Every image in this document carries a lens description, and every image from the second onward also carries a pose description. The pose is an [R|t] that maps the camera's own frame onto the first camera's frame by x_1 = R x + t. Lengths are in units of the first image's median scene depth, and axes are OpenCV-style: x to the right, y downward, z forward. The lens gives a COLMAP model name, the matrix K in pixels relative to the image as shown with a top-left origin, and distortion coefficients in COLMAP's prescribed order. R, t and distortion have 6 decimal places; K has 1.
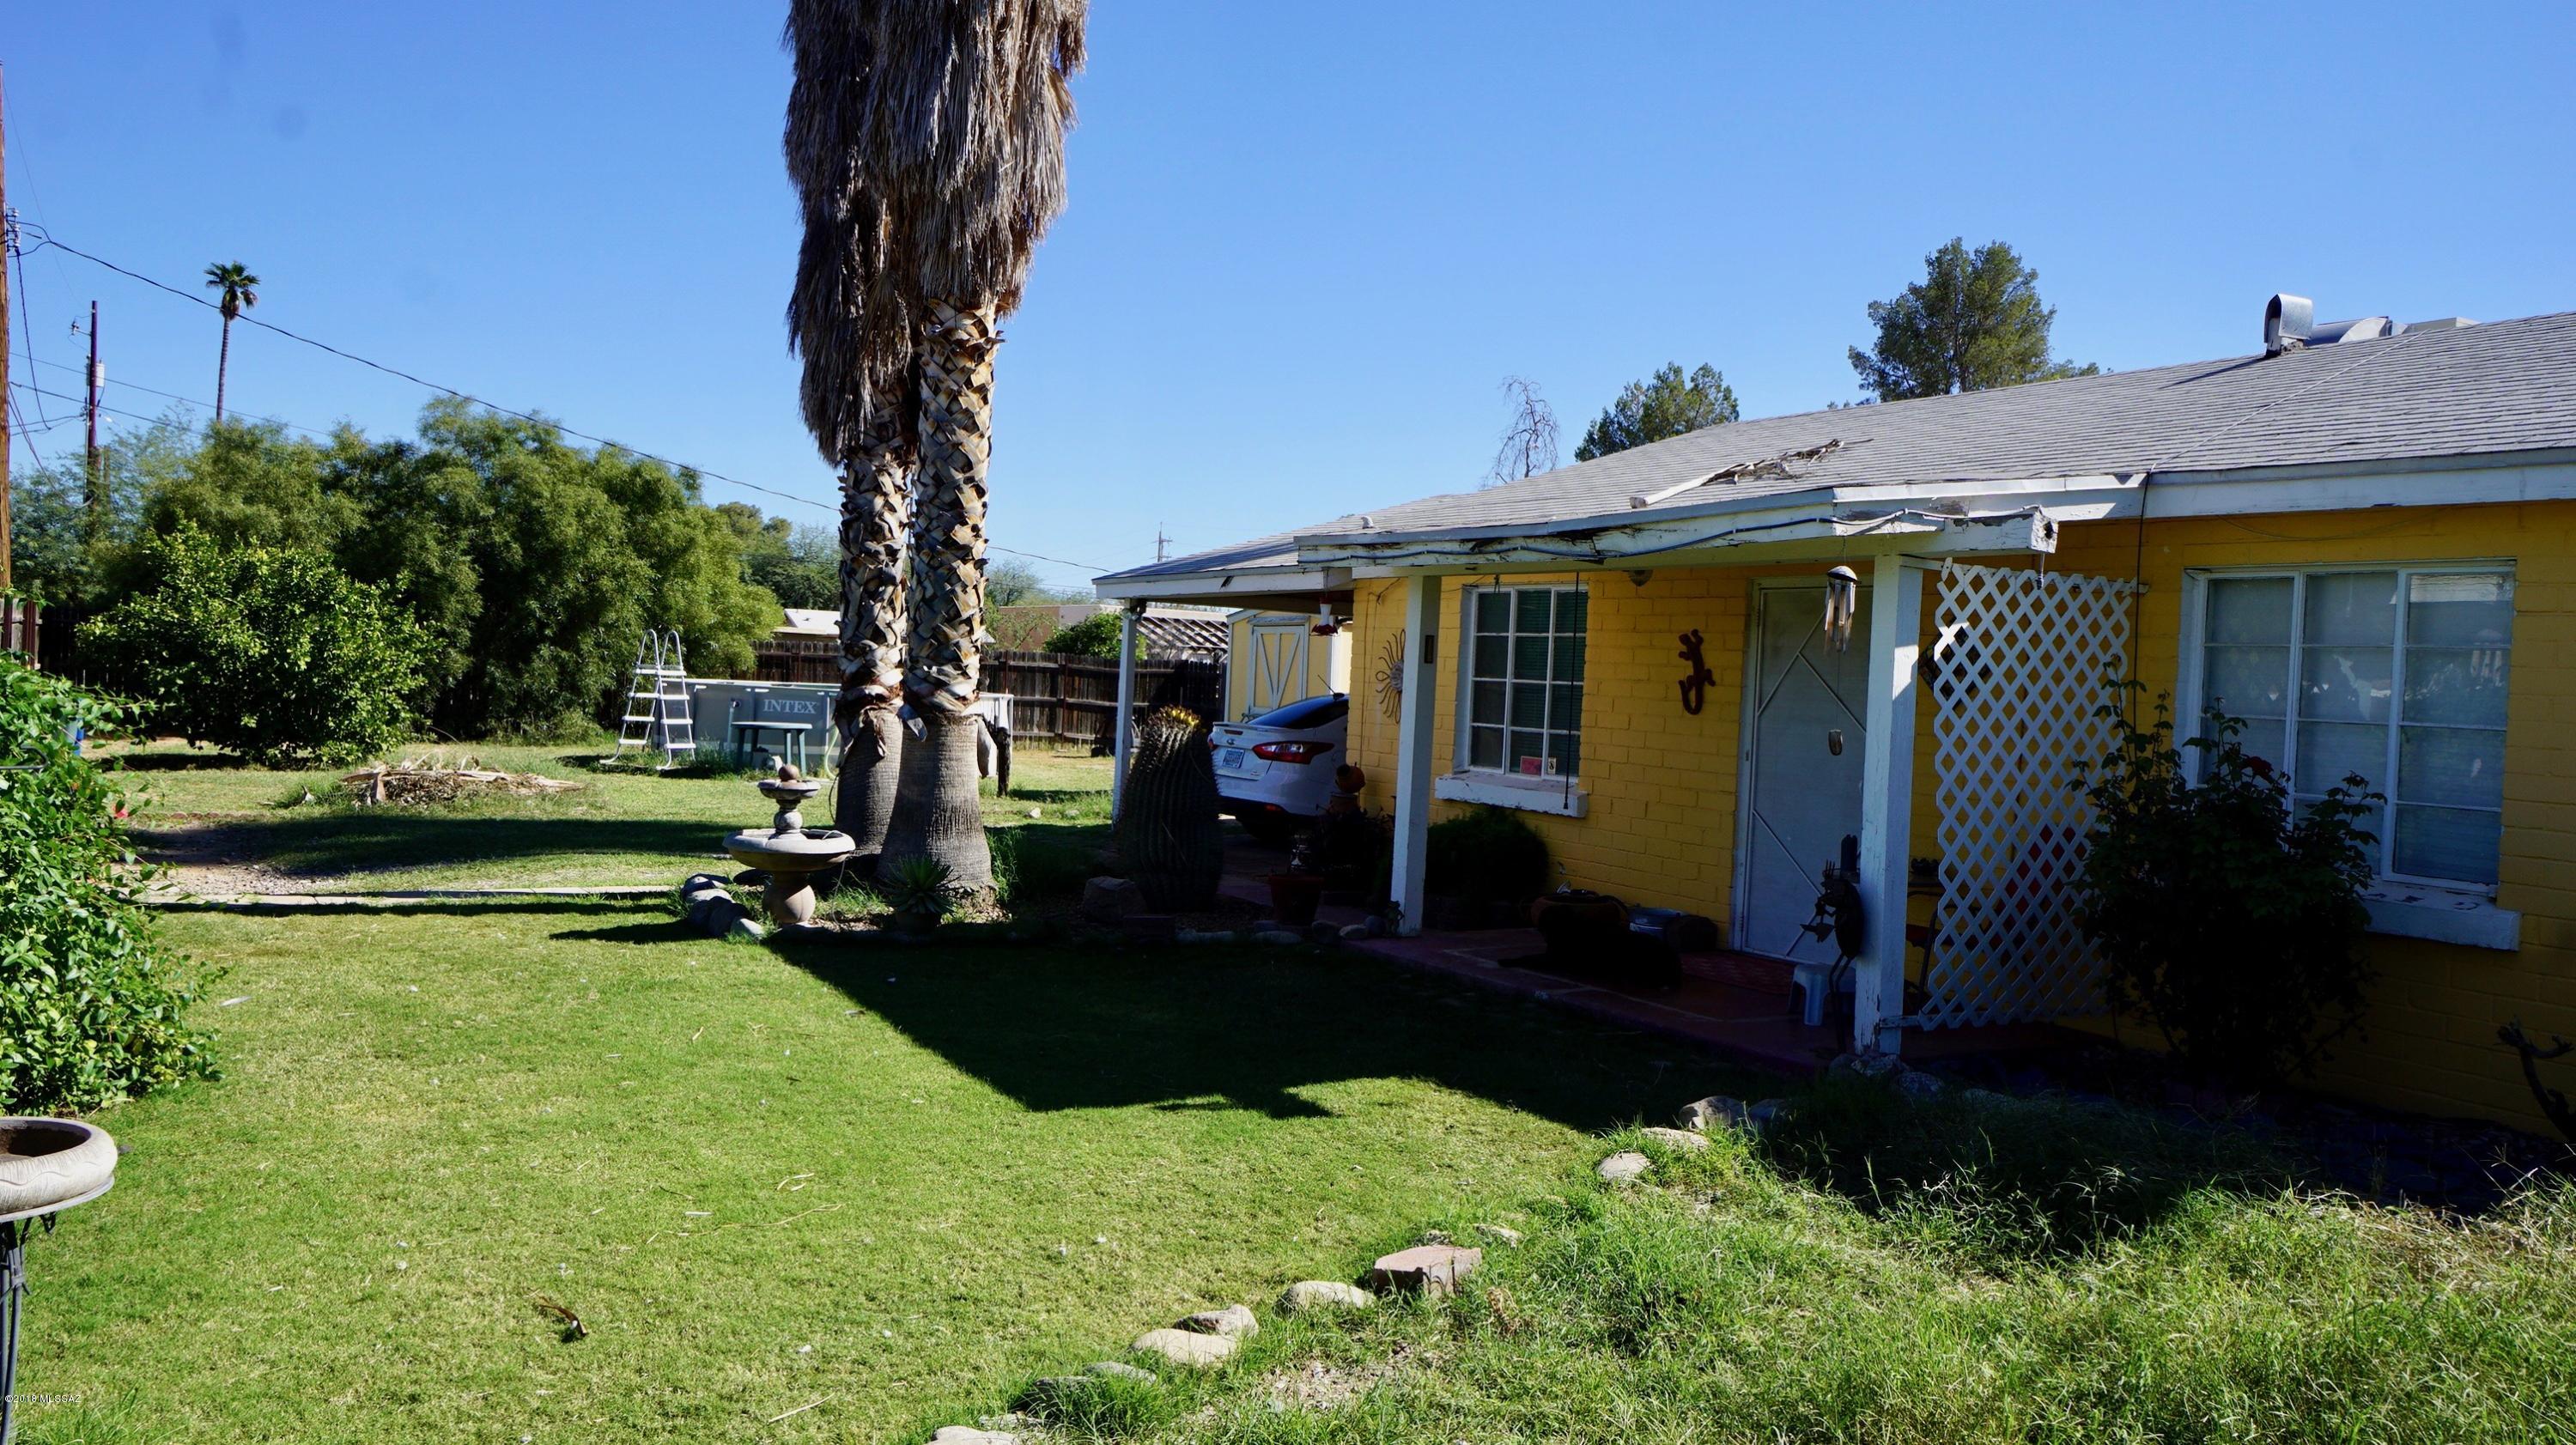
lens RADIAL K [[1951.6, 0, 1288.0], [0, 1951.6, 722.5], [0, 0, 1]] dist [0.033492, -0.002145]
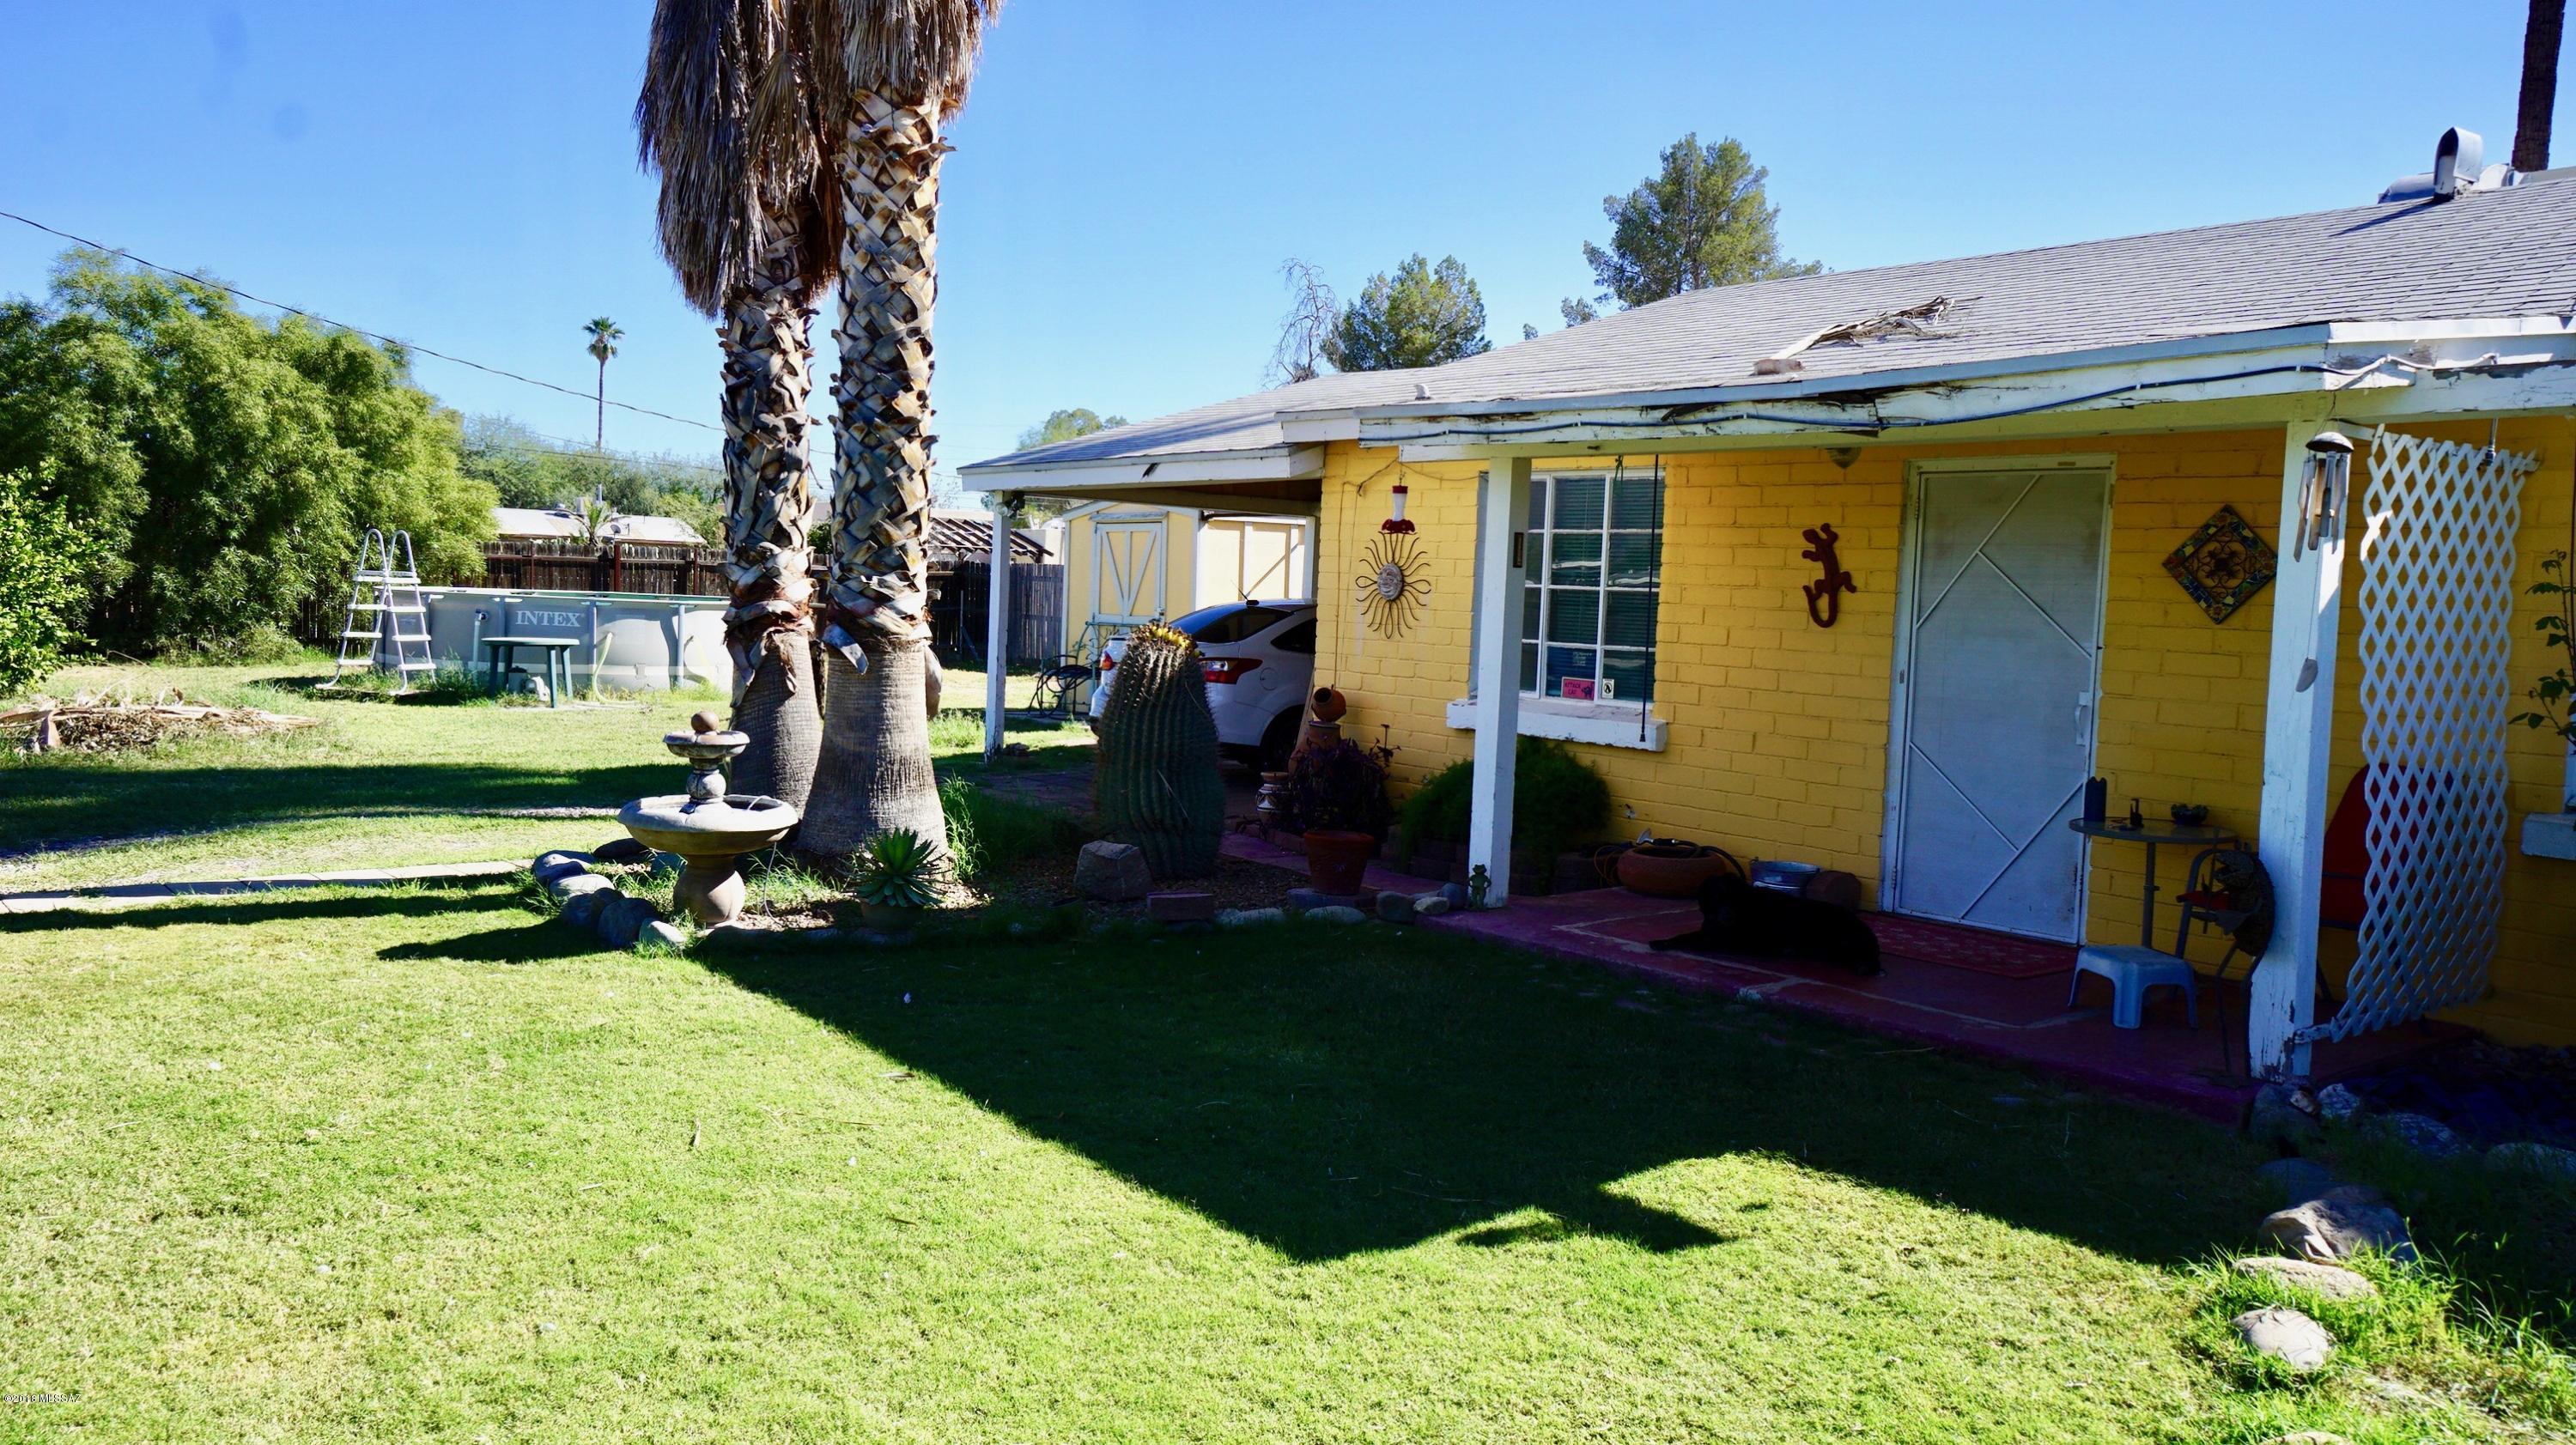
lens RADIAL K [[1933.5, 0, 1288.0], [0, 1933.5, 722.5], [0, 0, 1]] dist [0.037179, 0.001164]
pose [[0.988098, -0.019781, 0.152549, -0.131279], [0.011672, 0.998480, 0.053869, -0.009857], [-0.153383, -0.051447, 0.986827, 0.209136]]
